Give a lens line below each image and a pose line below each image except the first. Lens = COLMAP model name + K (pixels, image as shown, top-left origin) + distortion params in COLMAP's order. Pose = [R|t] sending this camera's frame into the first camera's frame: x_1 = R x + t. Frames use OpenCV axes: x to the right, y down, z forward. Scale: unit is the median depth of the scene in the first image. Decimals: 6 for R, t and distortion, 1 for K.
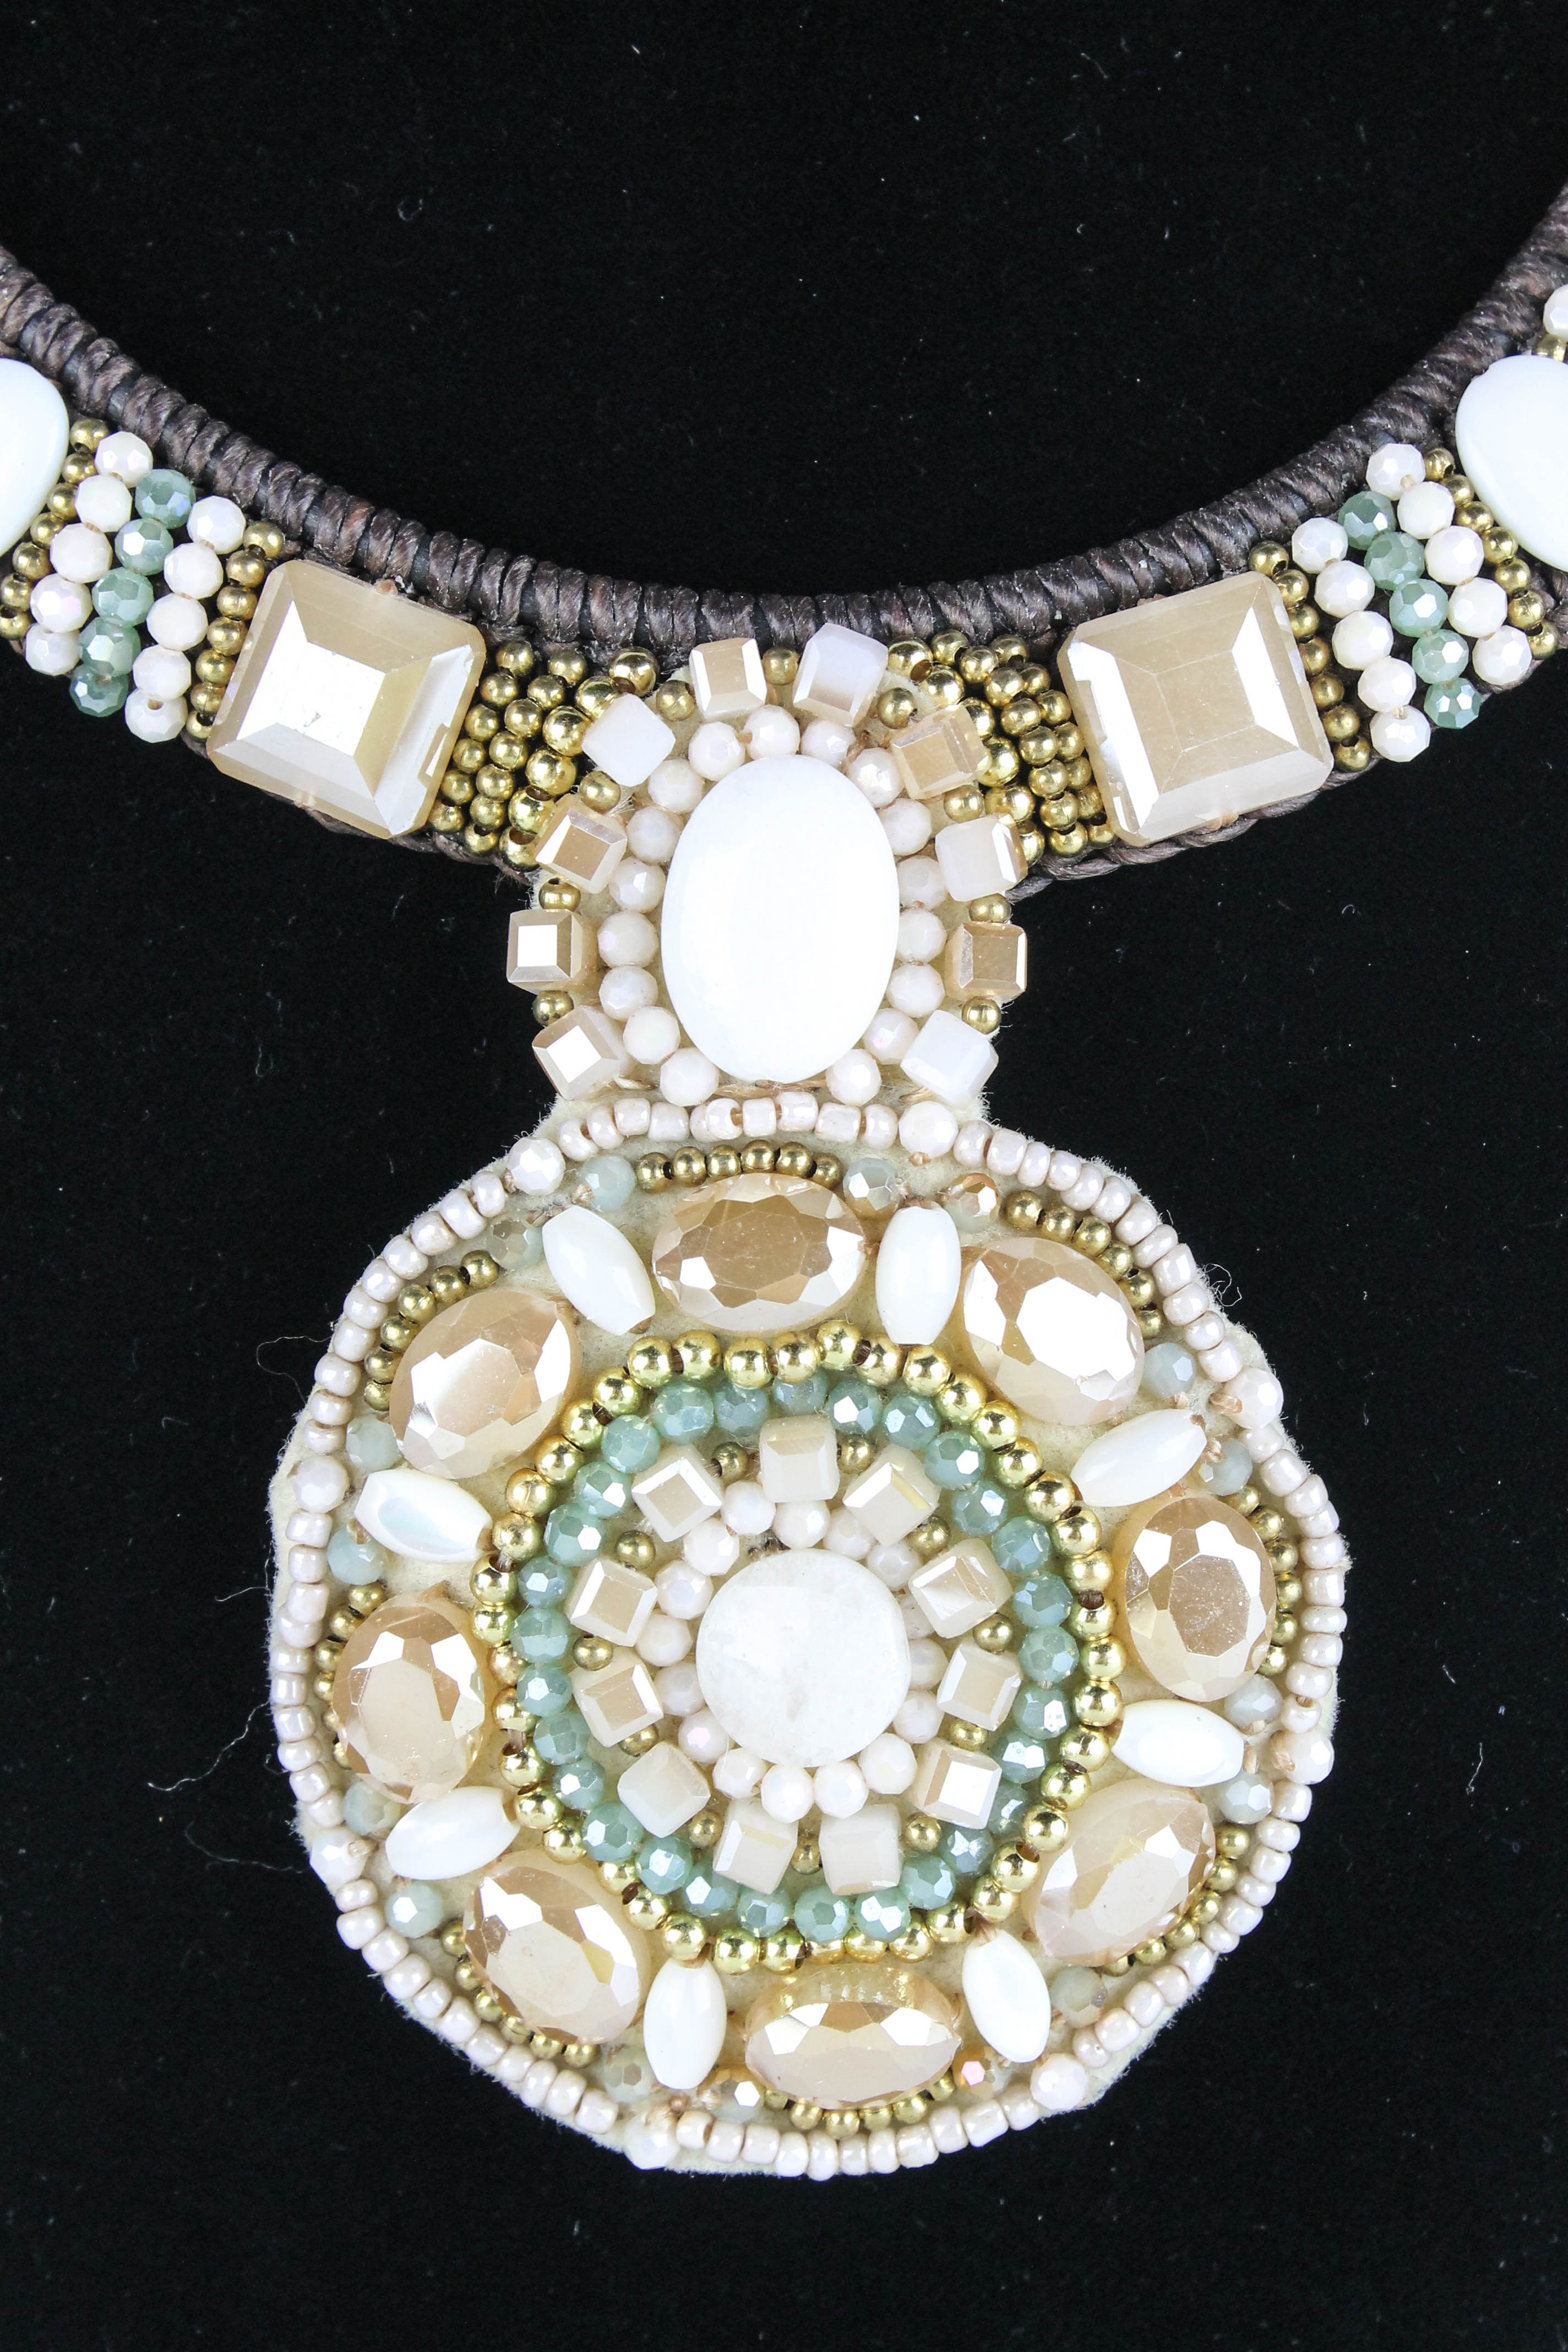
lens RADIAL K [[3688.5, 0, 782.8], [0, 3688.5, 1181.1], [0, 0, 1]] dist [0.089892, 0.000000]
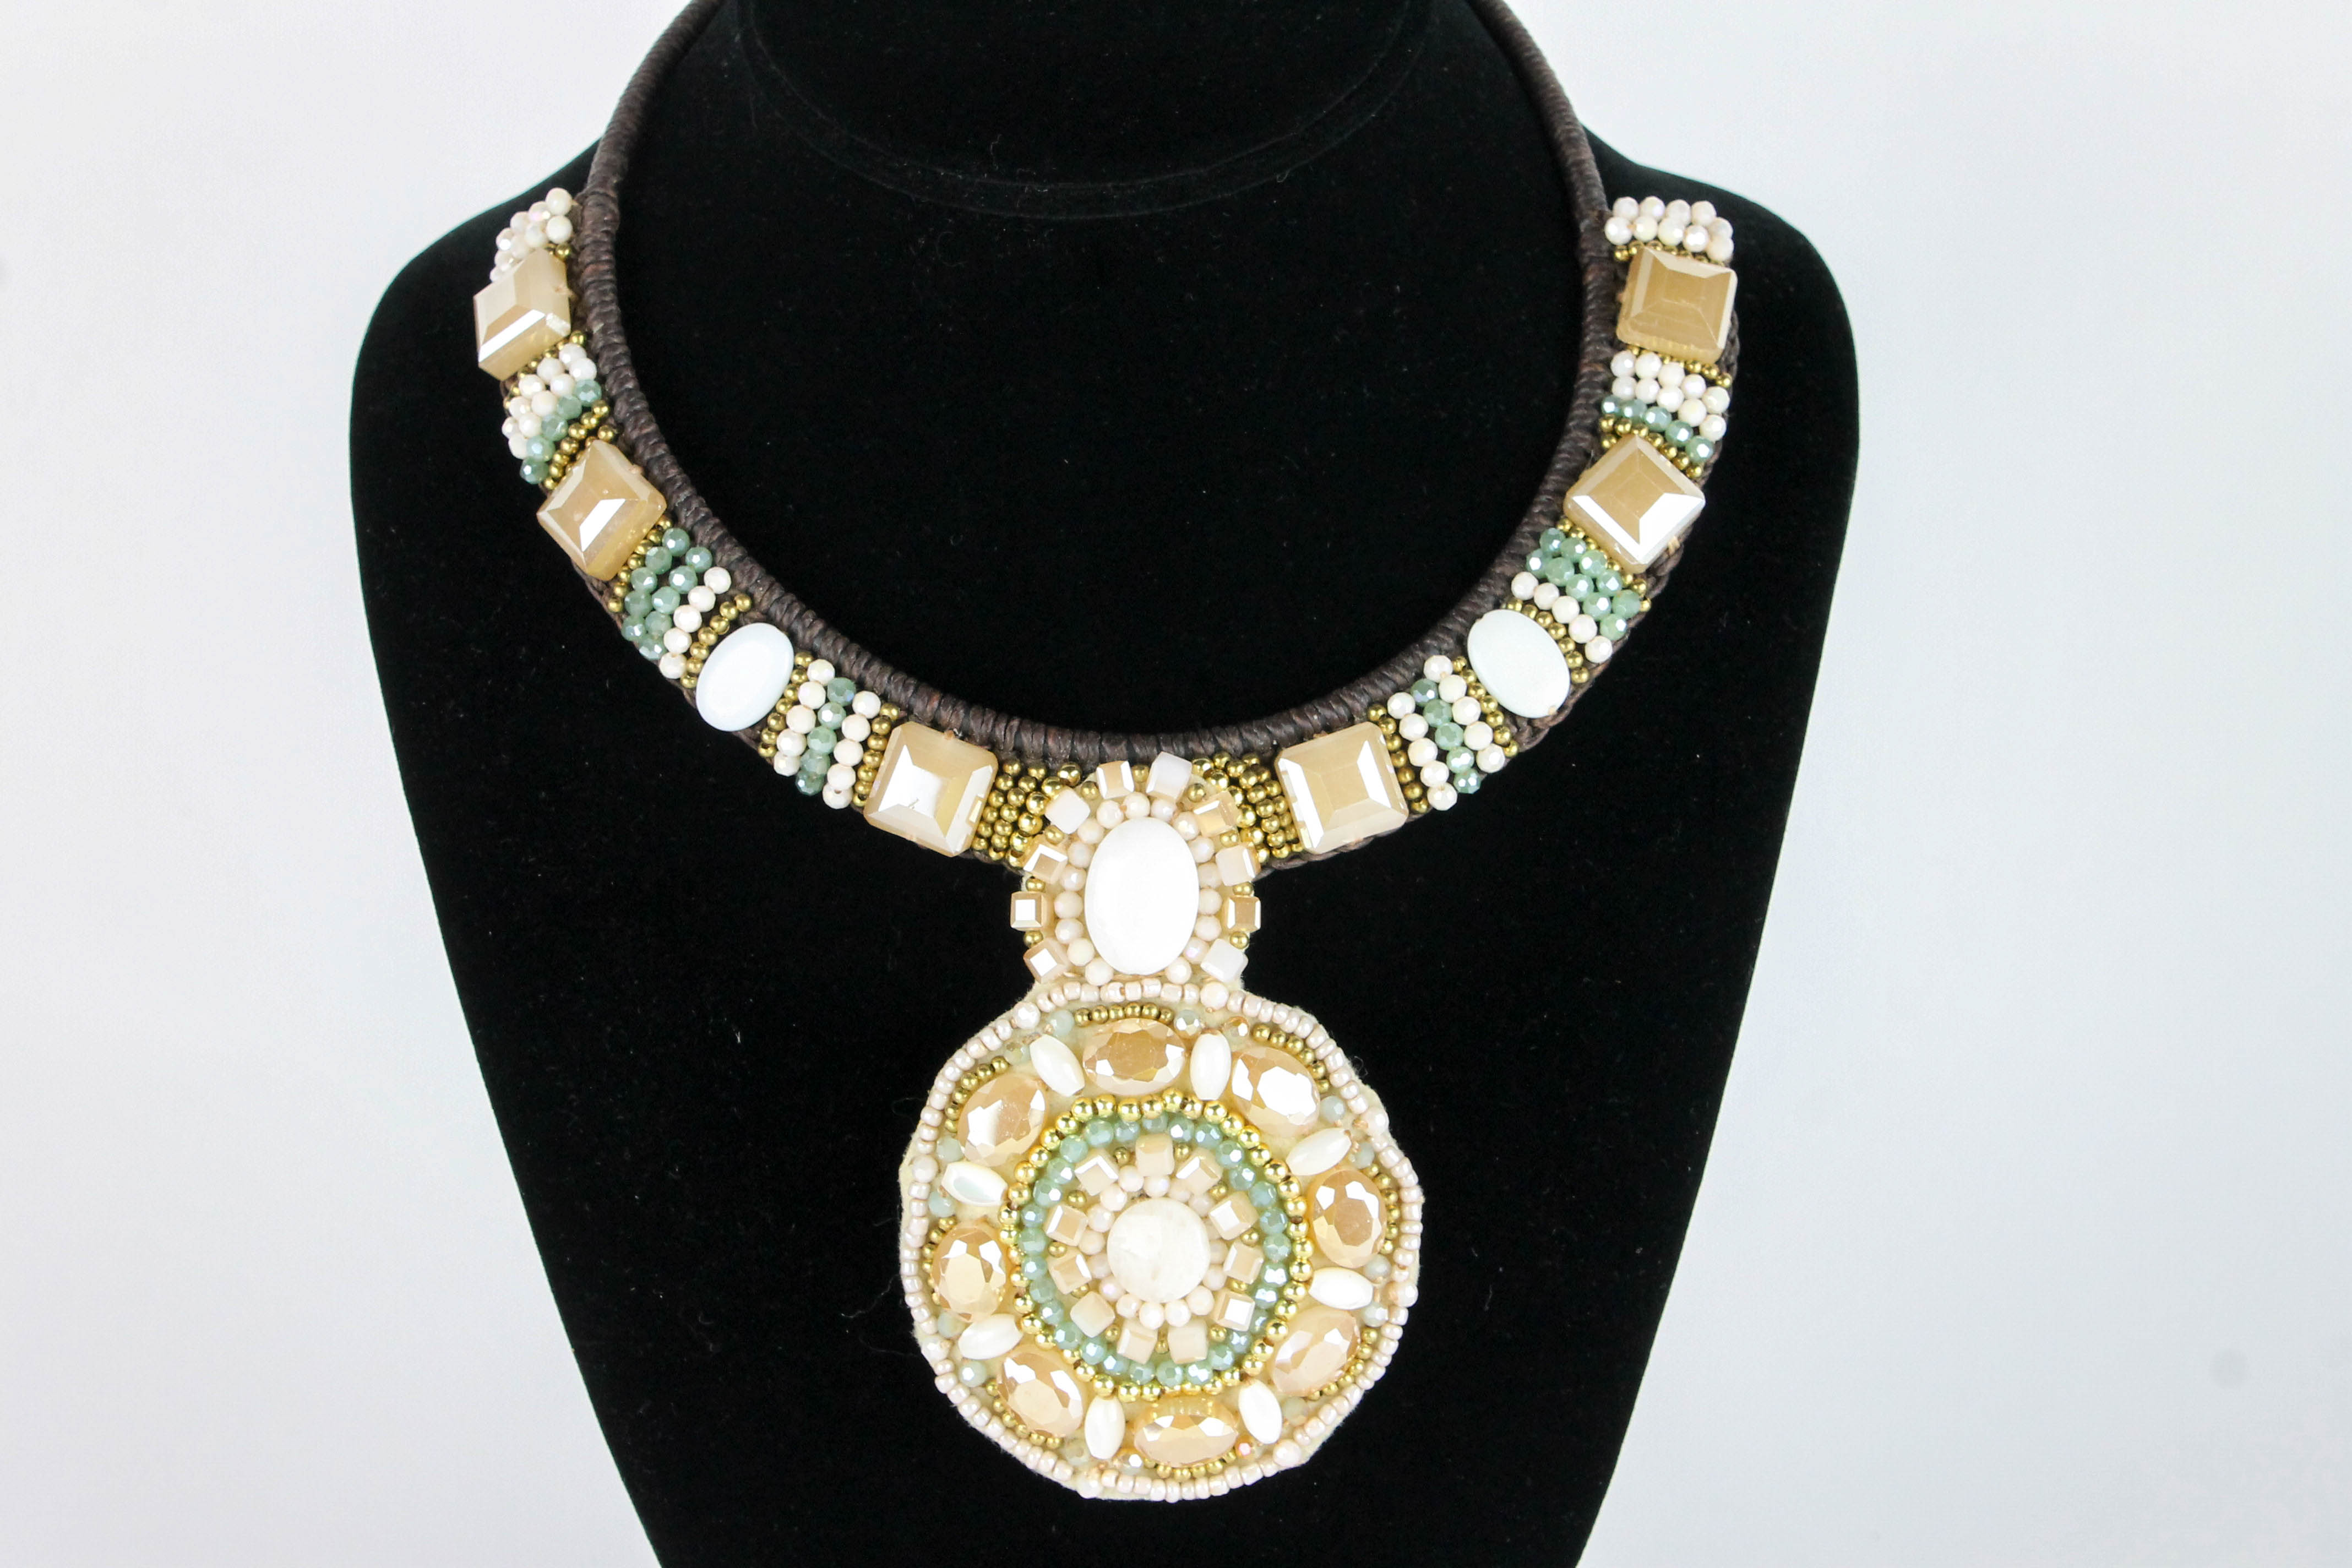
lens RADIAL K [[3409.7, 0, 1167.4], [0, 3409.7, 780.0], [0, 0, 1]] dist [0.109438, 0.000000]
pose [[0.999787, -0.015512, -0.013630, 0.040241], [0.015709, 0.999772, 0.014458, -0.160622], [0.013403, -0.014669, 0.999803, -0.904205]]
